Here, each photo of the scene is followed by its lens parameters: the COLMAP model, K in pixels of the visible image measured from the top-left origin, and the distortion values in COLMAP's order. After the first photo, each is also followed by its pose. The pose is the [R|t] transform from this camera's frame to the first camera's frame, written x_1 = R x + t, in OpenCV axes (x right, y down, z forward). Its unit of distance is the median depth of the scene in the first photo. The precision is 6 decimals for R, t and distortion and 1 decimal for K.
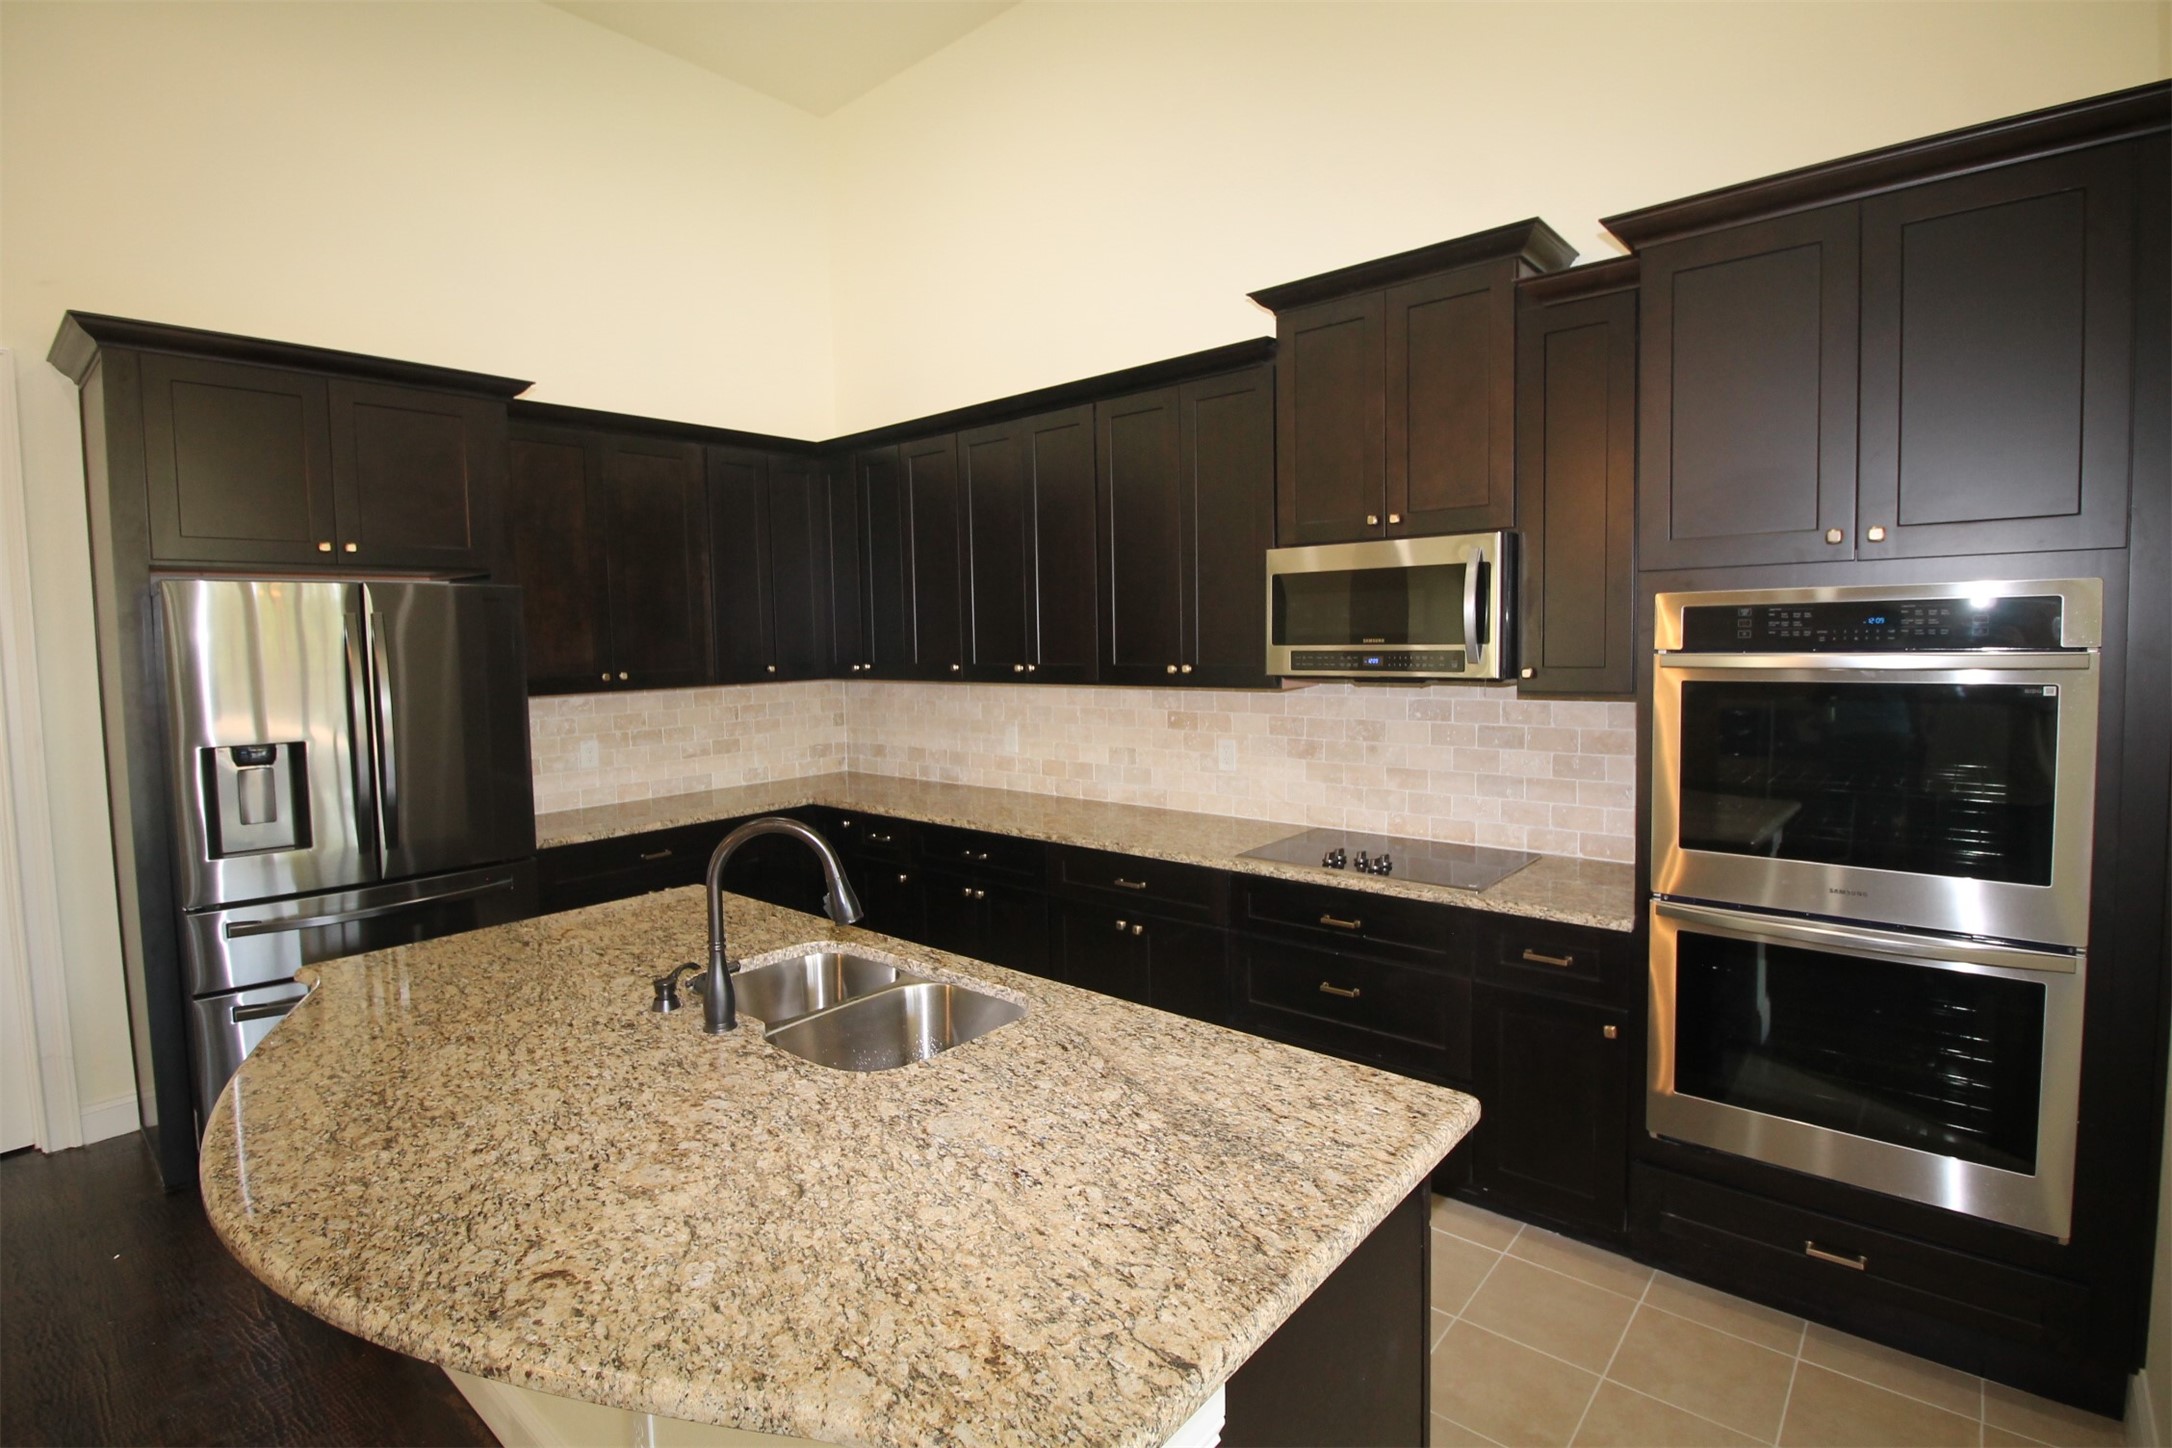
lens RADIAL K [[1021.0, 0, 1088.8], [0, 1021.0, 704.9], [0, 0, 1]] dist [0.002293, -0.005202]
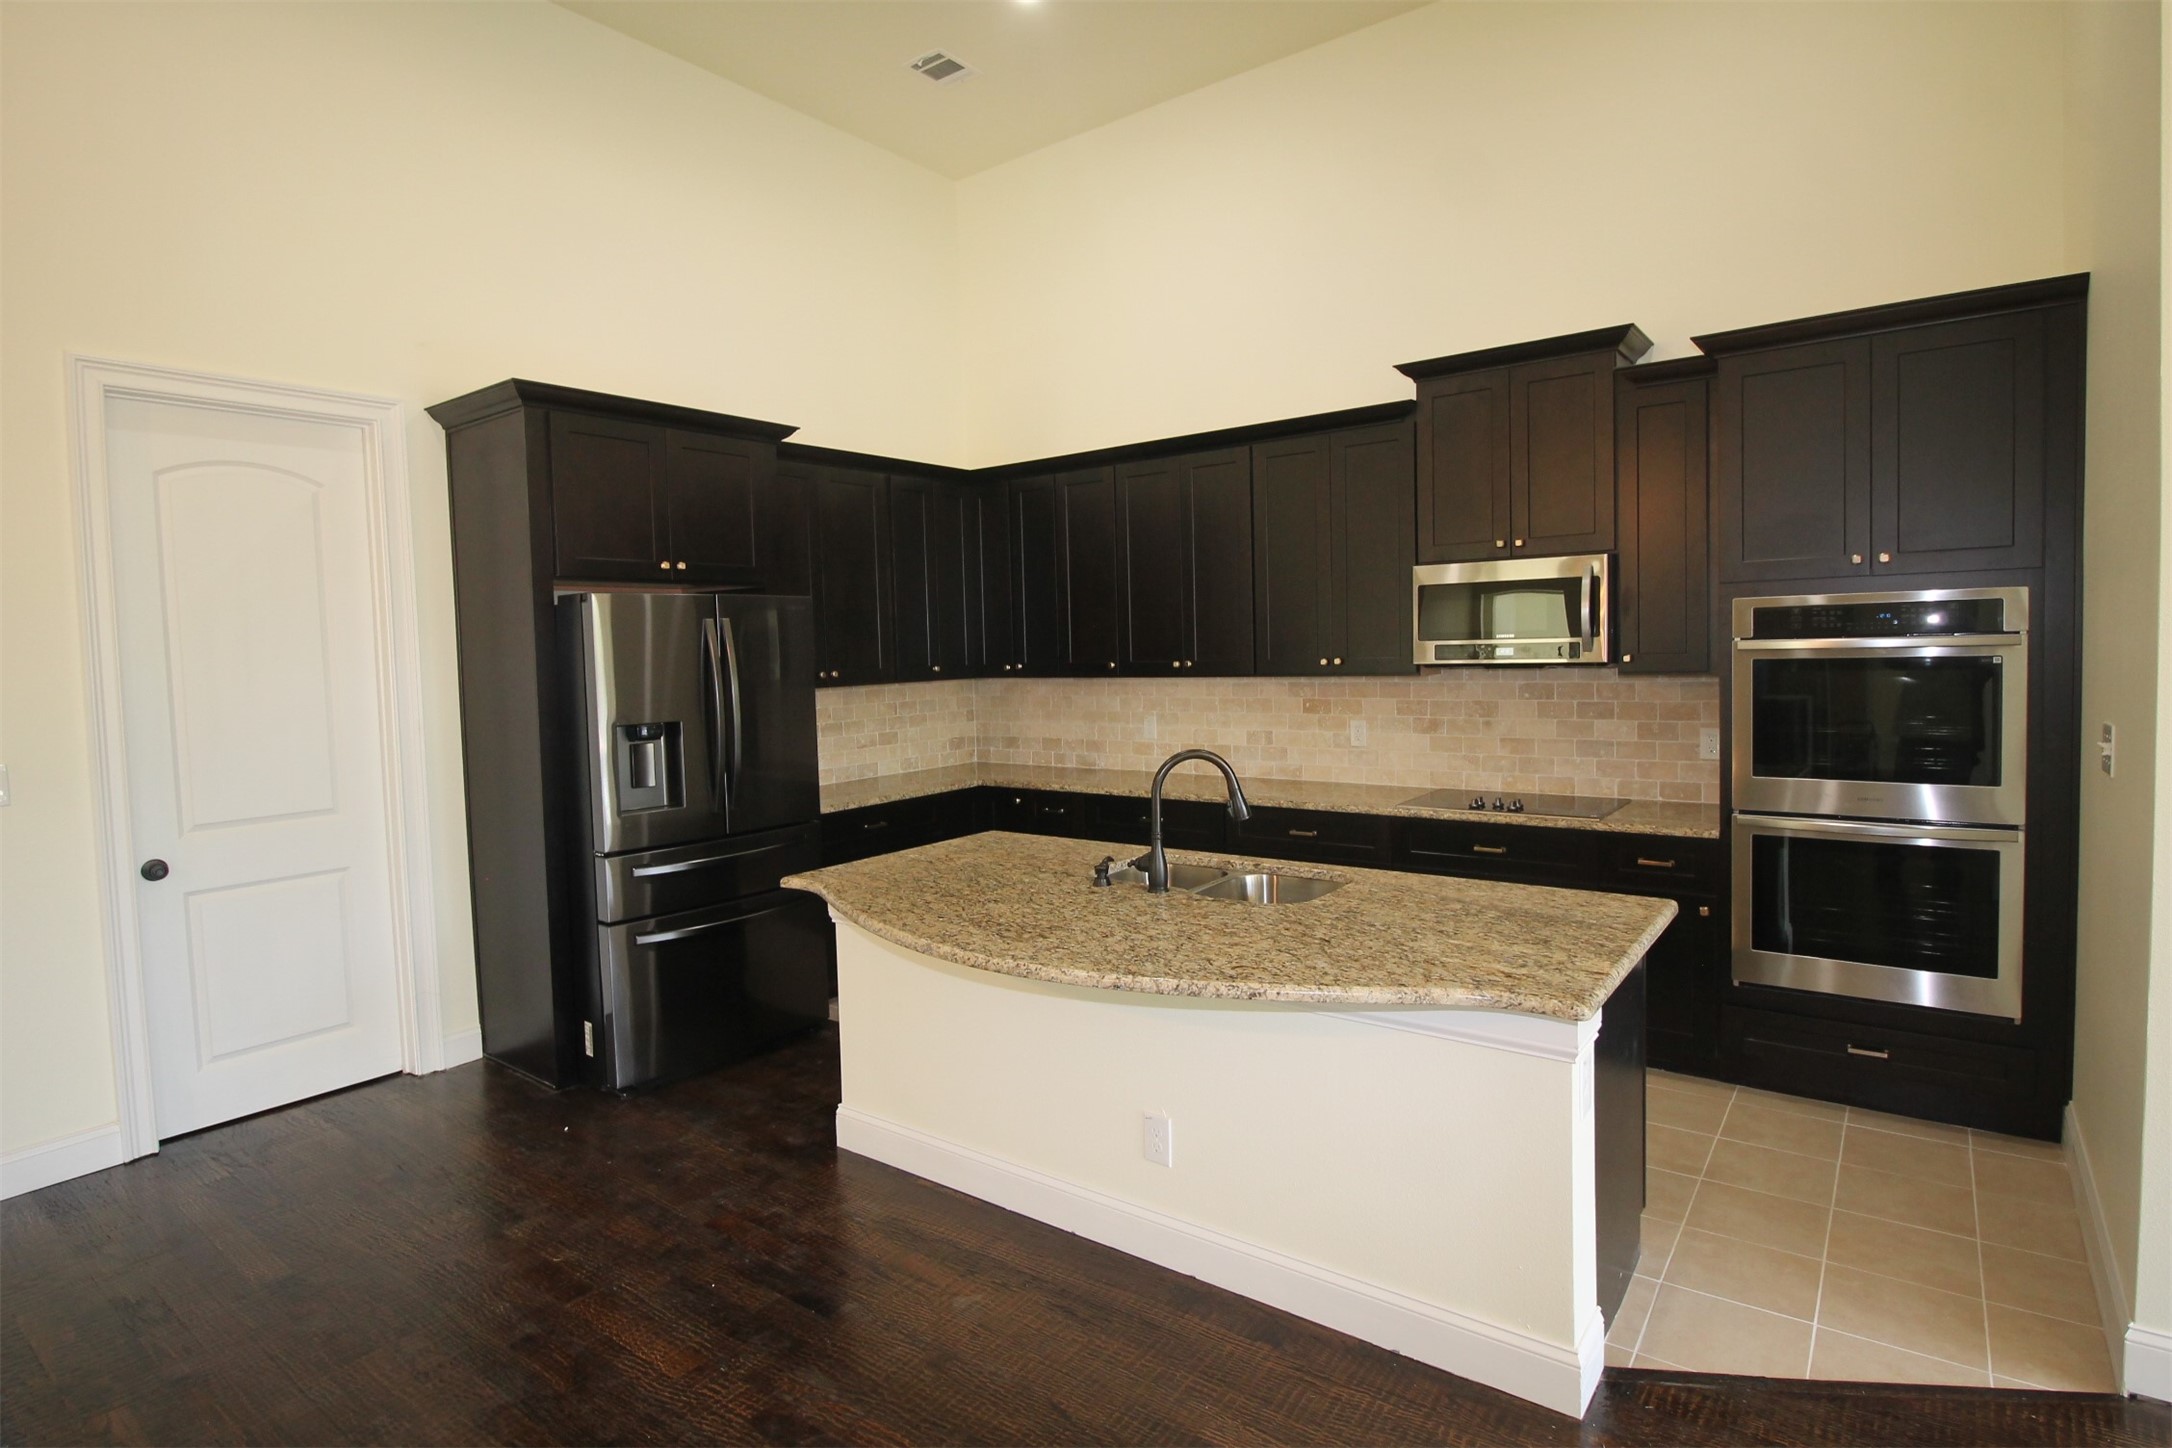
lens RADIAL K [[1097.3, 0, 1093.1], [0, 1097.3, 705.6], [0, 0, 1]] dist [0.004523, 0.001085]
pose [[0.997716, -0.011004, 0.066642, -0.319438], [0.012021, 0.999817, -0.014877, 0.038282], [-0.066466, 0.015644, 0.997666, -0.341242]]
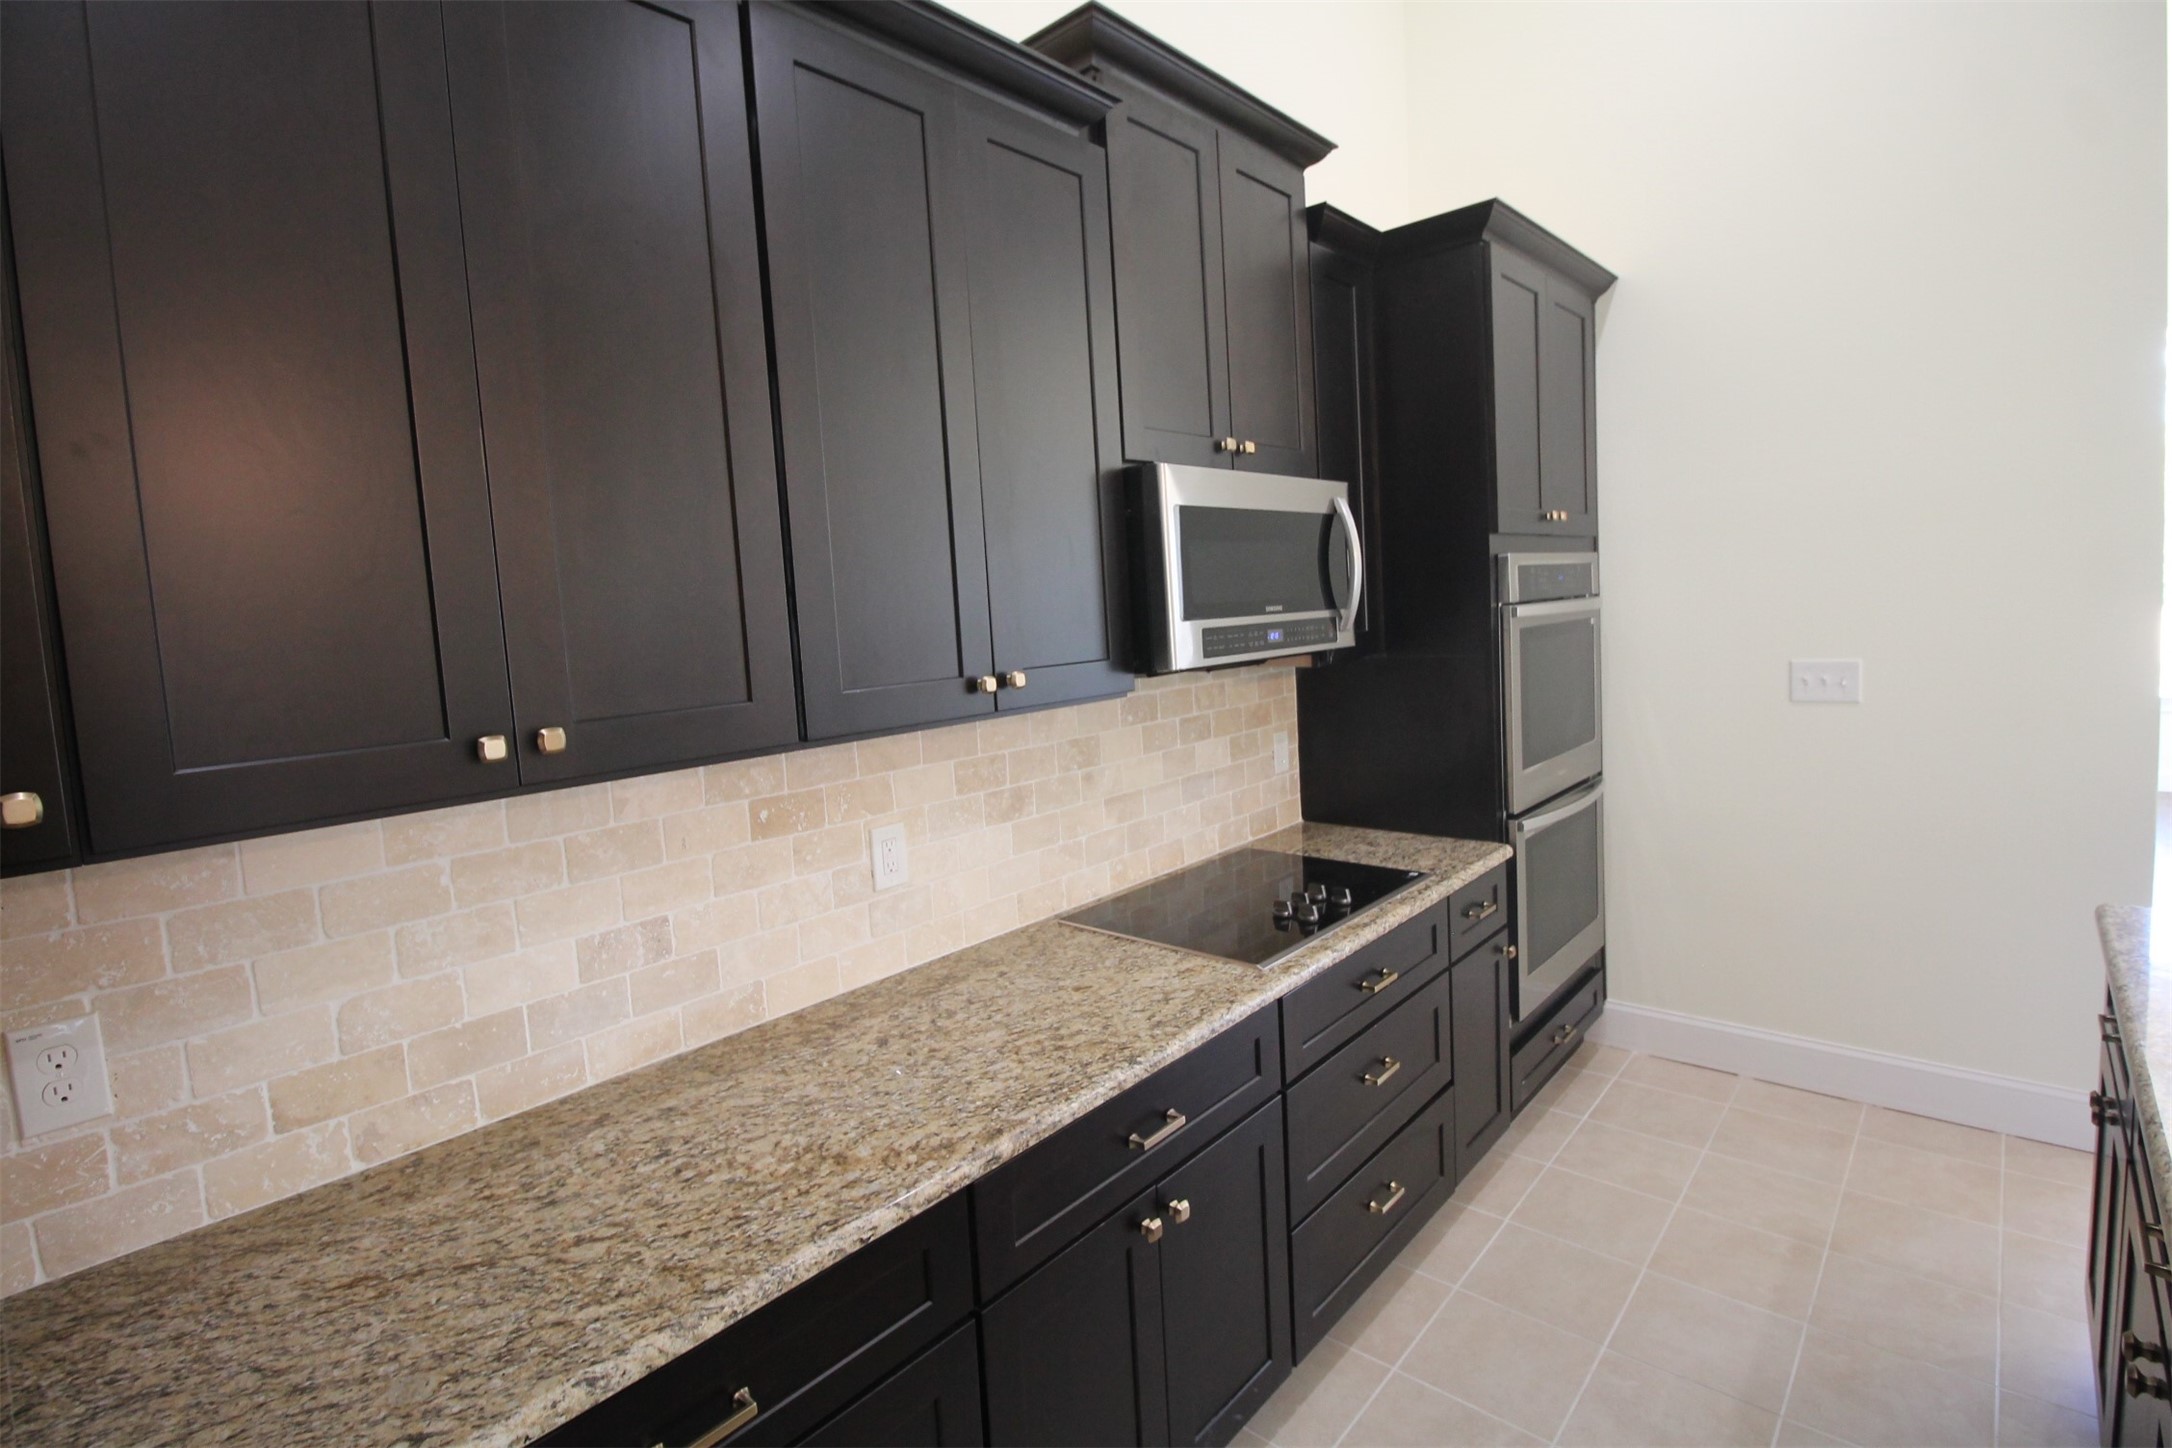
lens RADIAL K [[1021.0, 0, 1095.8], [0, 1021.0, 714.7], [0, 0, 1]] dist [0.002293, -0.005202]
pose [[0.018761, -0.084894, 0.996213, -0.436174], [0.124430, 0.988841, 0.081922, -0.059112], [-0.992051, 0.122422, 0.029115, 1.044721]]
